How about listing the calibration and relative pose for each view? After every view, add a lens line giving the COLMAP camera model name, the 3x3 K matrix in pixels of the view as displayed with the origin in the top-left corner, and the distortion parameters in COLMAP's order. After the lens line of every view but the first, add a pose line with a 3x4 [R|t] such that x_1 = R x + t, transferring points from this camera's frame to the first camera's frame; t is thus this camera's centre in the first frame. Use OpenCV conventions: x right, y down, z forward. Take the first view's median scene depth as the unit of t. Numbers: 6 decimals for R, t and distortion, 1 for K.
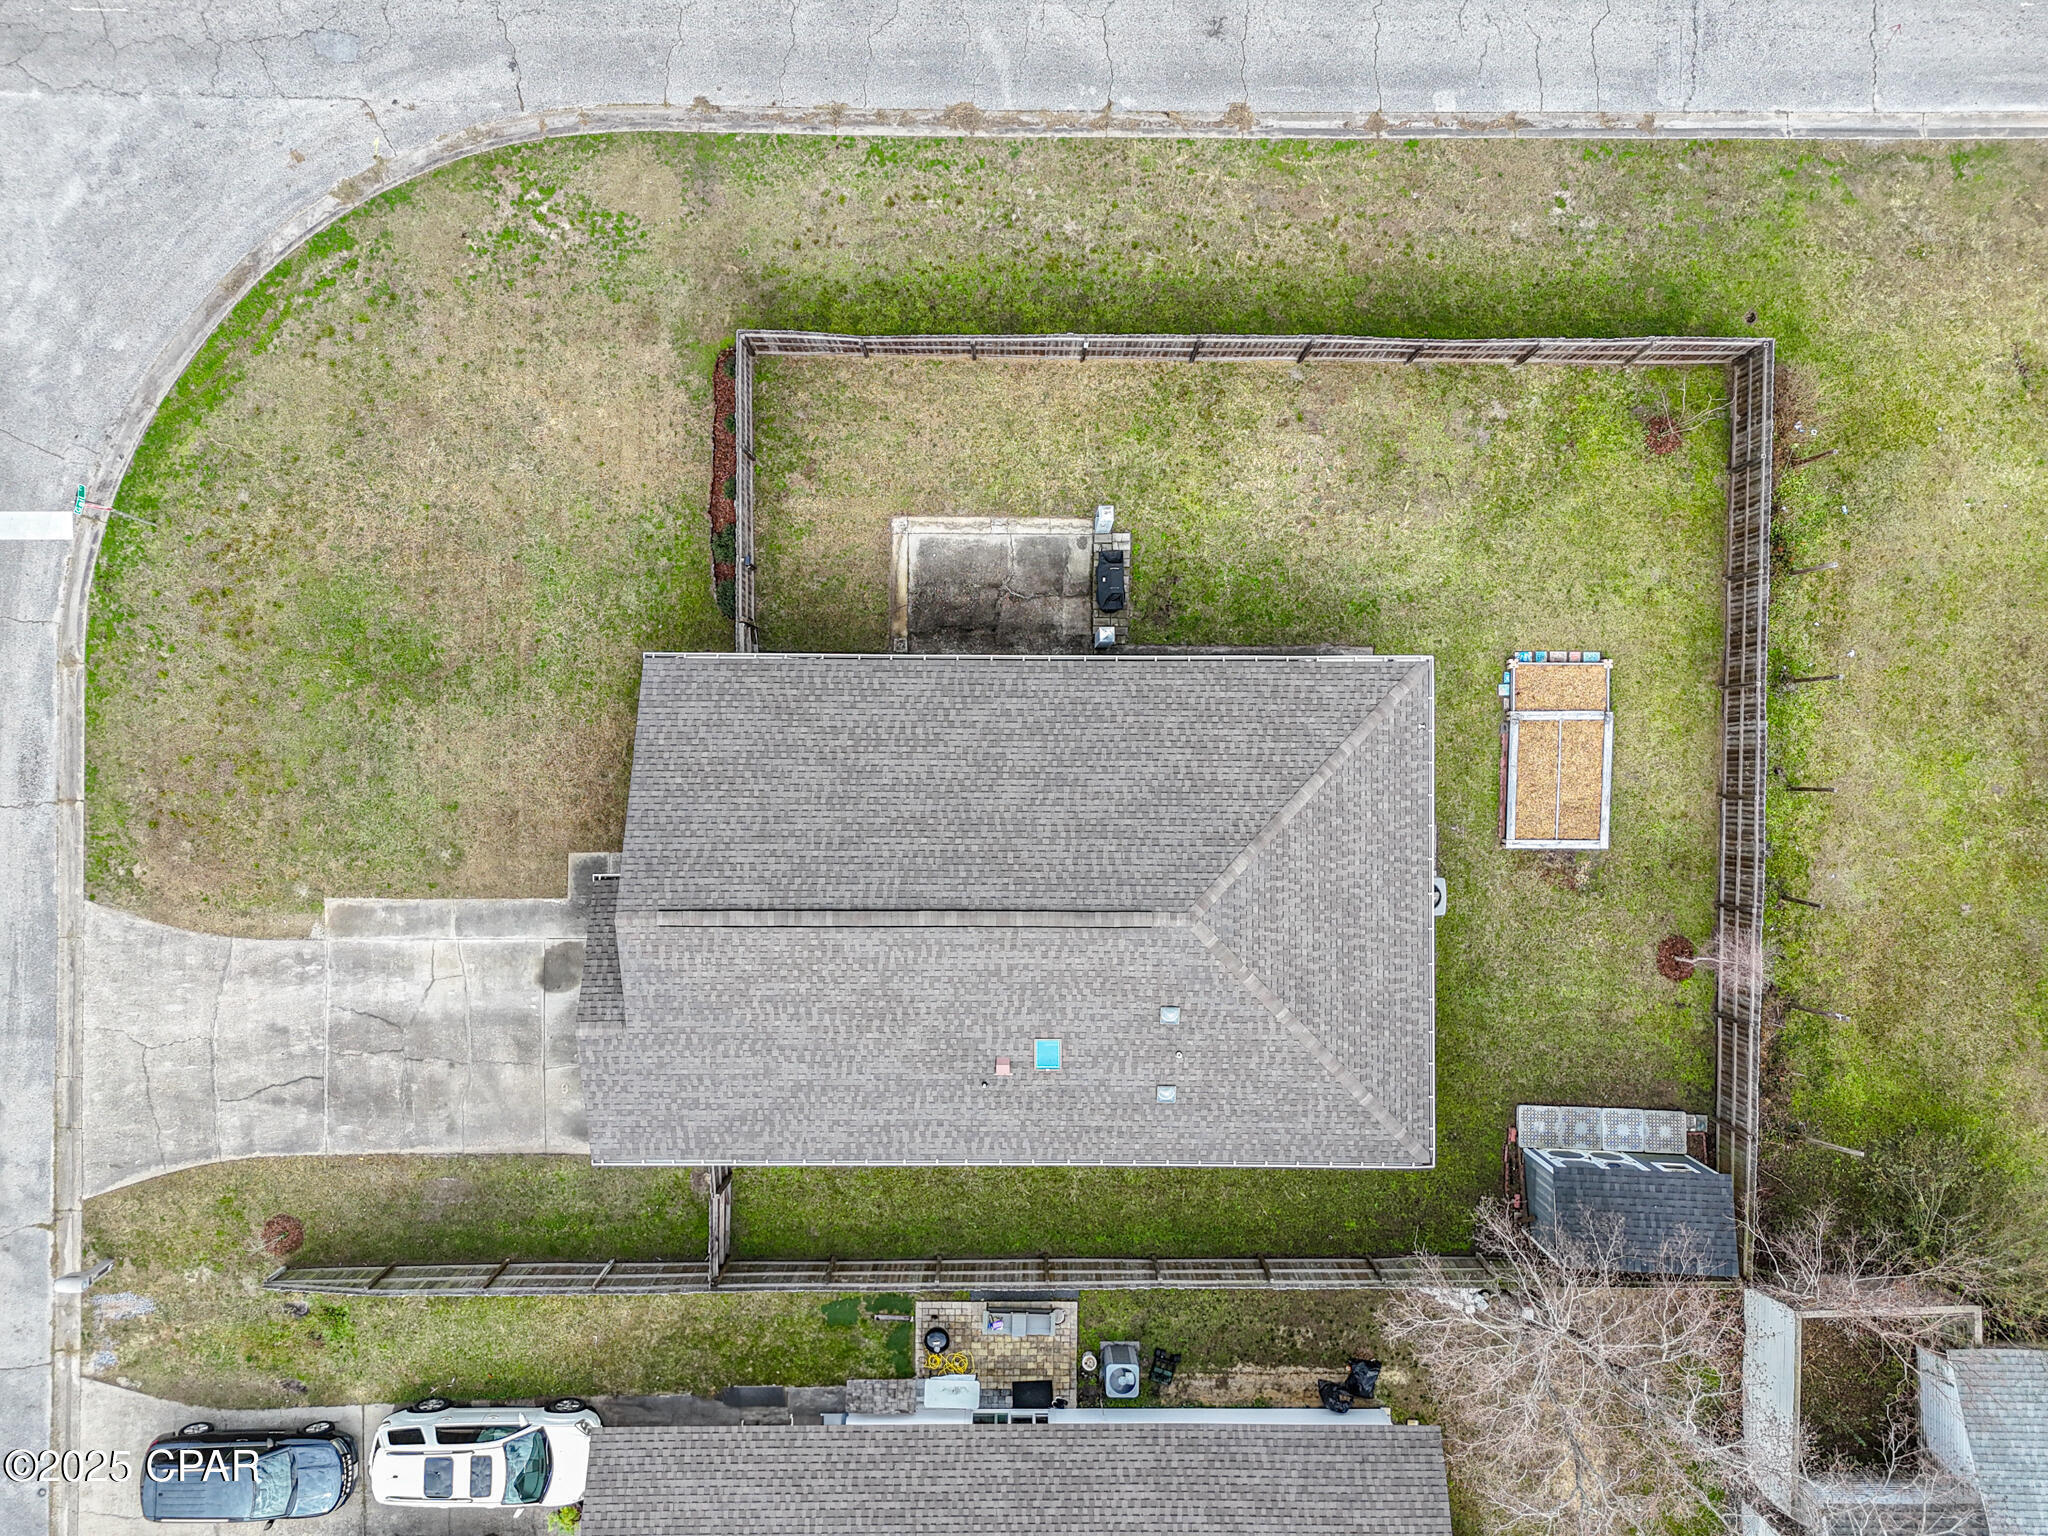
lens RADIAL K [[1504.2, 0, 1027.8], [0, 1504.2, 762.5], [0, 0, 1]] dist [0.059214, -0.045516]
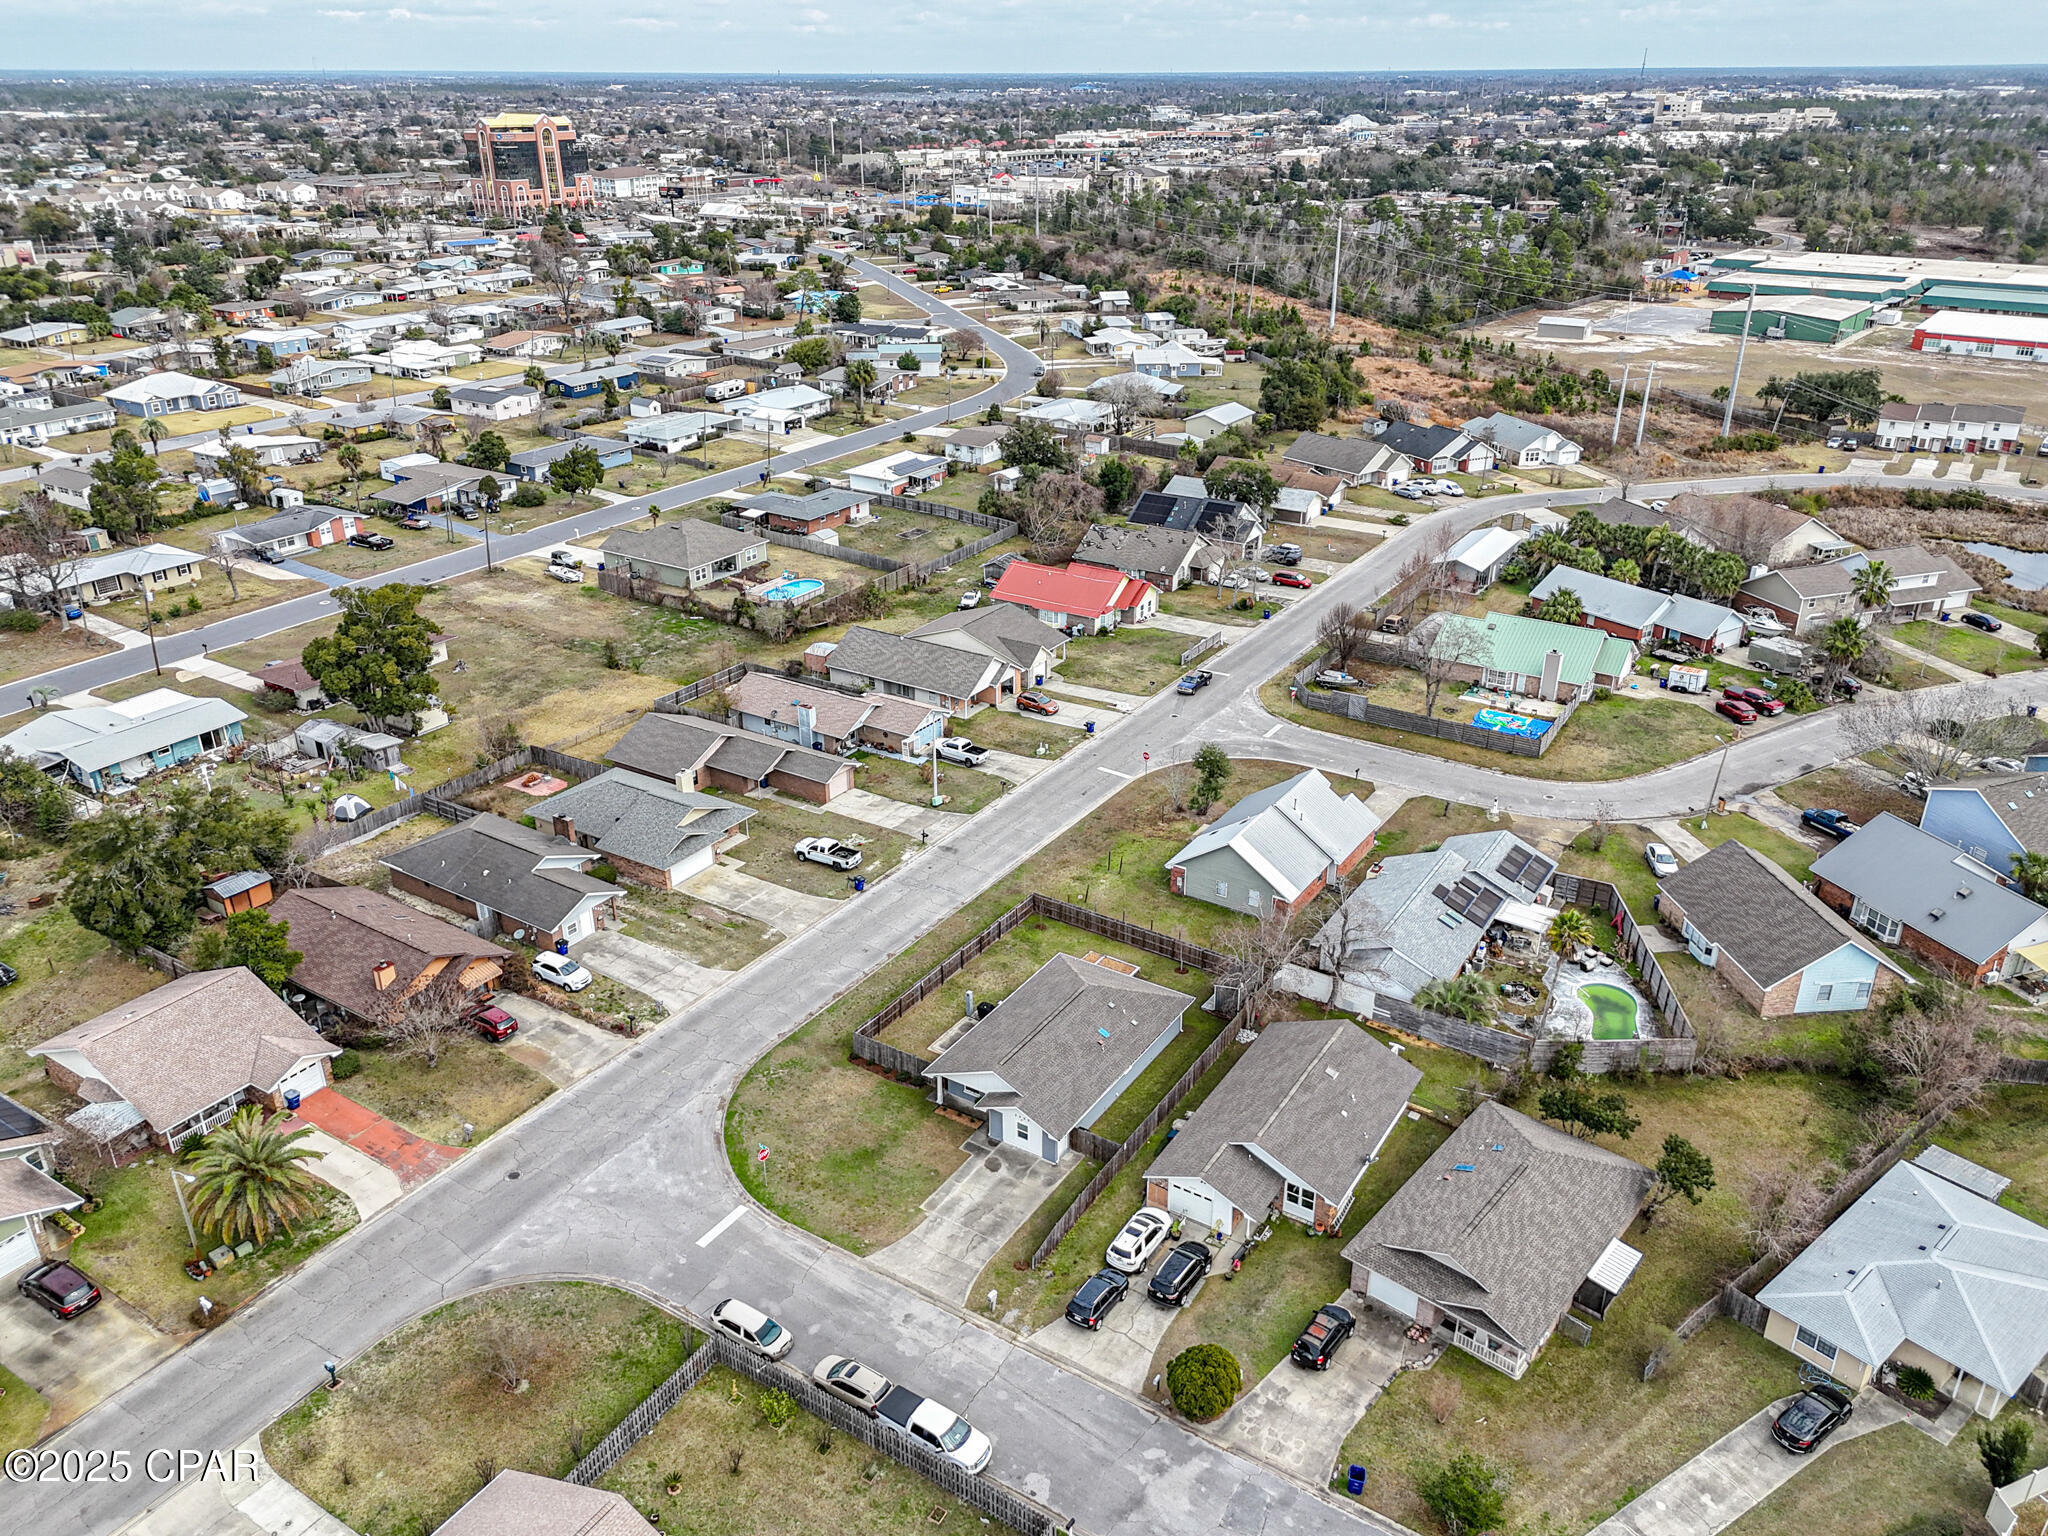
lens RADIAL K [[1504.2, 0, 1023.4], [0, 1504.2, 769.7], [0, 0, 1]] dist [0.059214, -0.045516]
pose [[0.534769, -0.357859, 0.765479, -2.056046], [0.844985, 0.221486, -0.486769, 1.313838], [0.004651, 0.907128, 0.420830, -0.732265]]
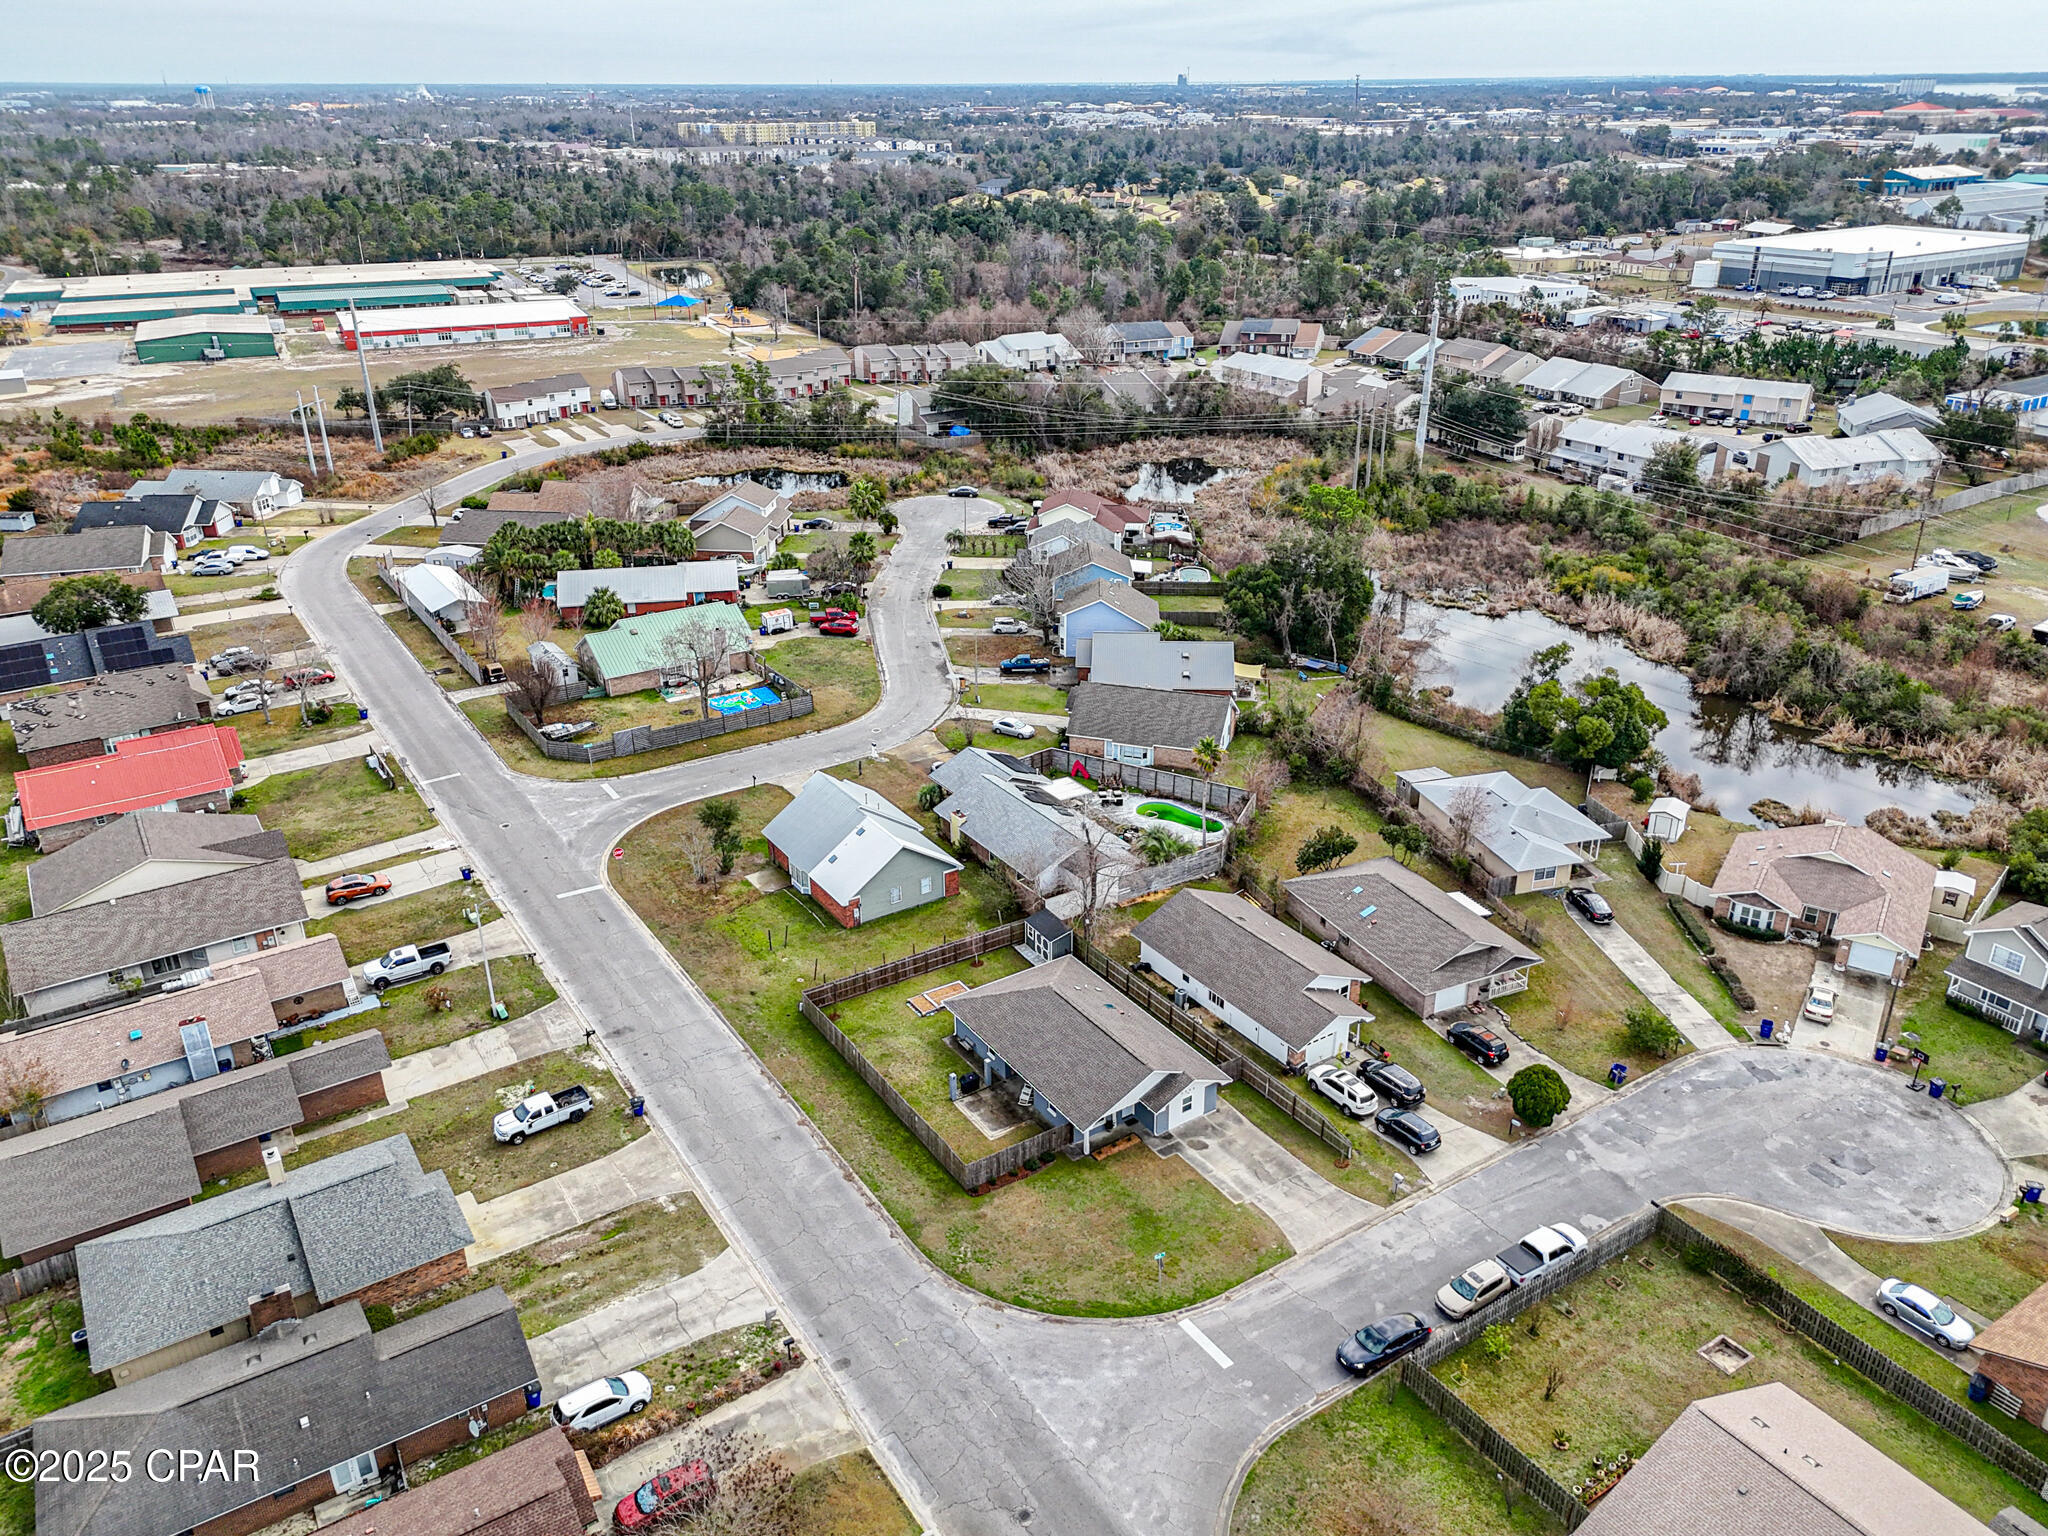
lens RADIAL K [[1504.2, 0, 1028.4], [0, 1504.2, 766.6], [0, 0, 1]] dist [0.059214, -0.045516]
pose [[-0.553720, -0.343864, 0.758388, -1.960077], [0.832696, -0.232395, 0.502603, -1.319049], [0.003419, 0.909807, 0.415016, -0.734045]]
